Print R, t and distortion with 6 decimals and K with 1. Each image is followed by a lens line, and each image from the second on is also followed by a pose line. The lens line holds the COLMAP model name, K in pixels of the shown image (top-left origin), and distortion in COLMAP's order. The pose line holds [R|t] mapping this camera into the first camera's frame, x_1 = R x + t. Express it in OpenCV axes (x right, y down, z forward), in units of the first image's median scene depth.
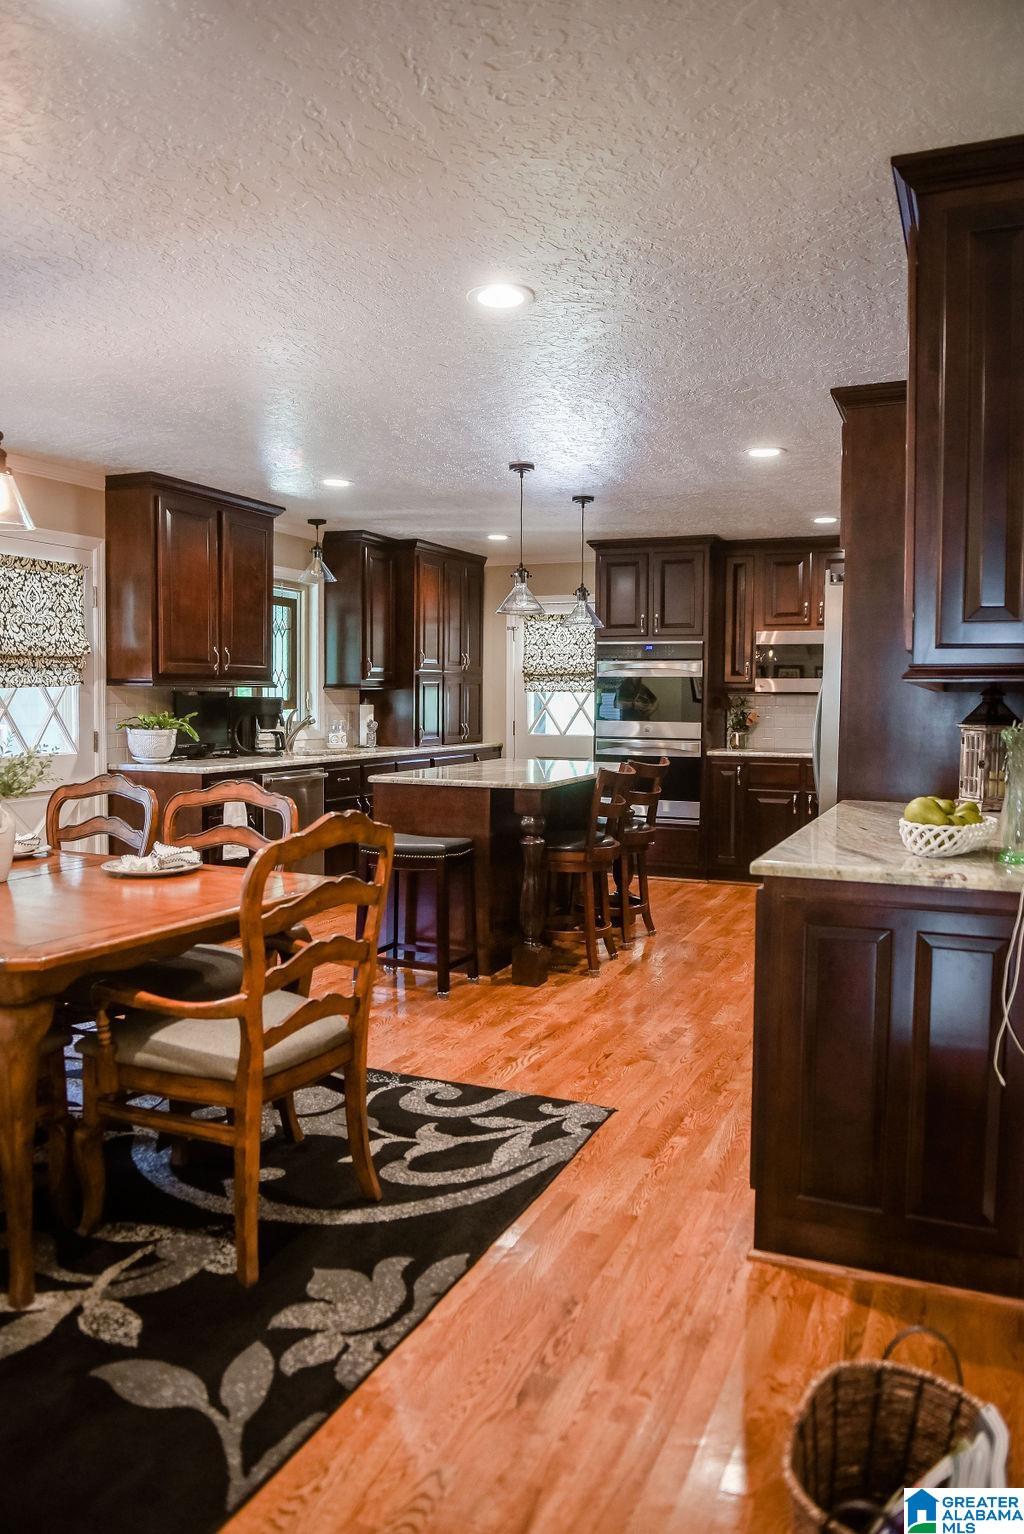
lens RADIAL K [[1096.2, 0, 500.2], [0, 1096.2, 756.3], [0, 0, 1]] dist [-0.052828, -0.002467]
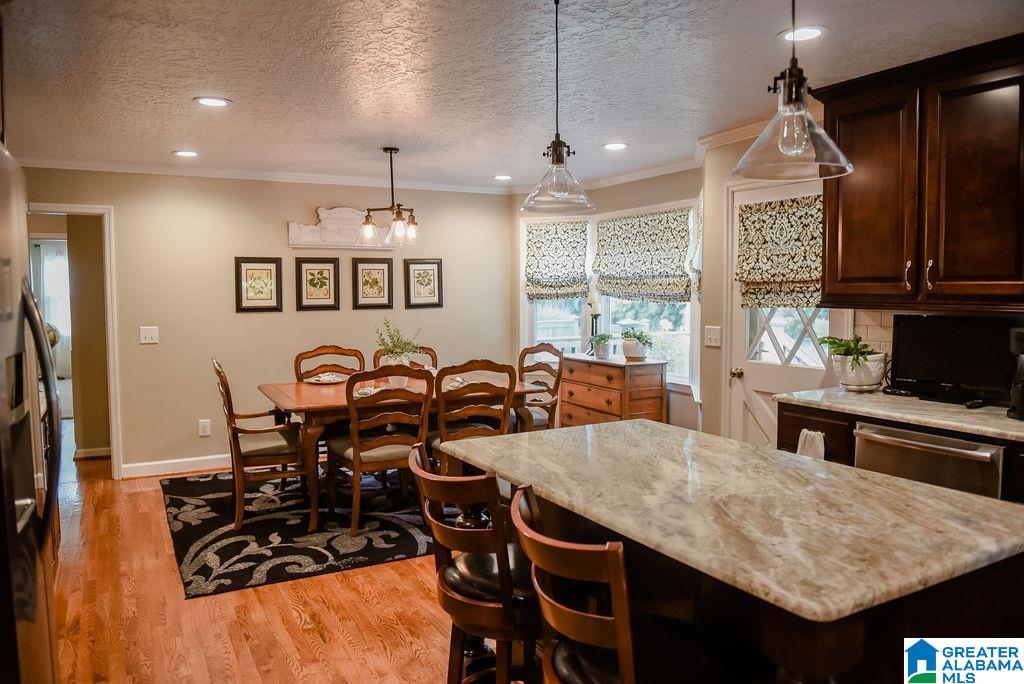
lens RADIAL K [[731.7, 0, 512.0], [0, 731.7, 342.0], [0, 0, 1]] dist [-0.052828, -0.002467]
pose [[-0.610379, 0.053546, -0.790298, 0.634004], [-0.039110, 0.994458, 0.097585, -0.150745], [0.791144, 0.090472, -0.604902, 2.044036]]
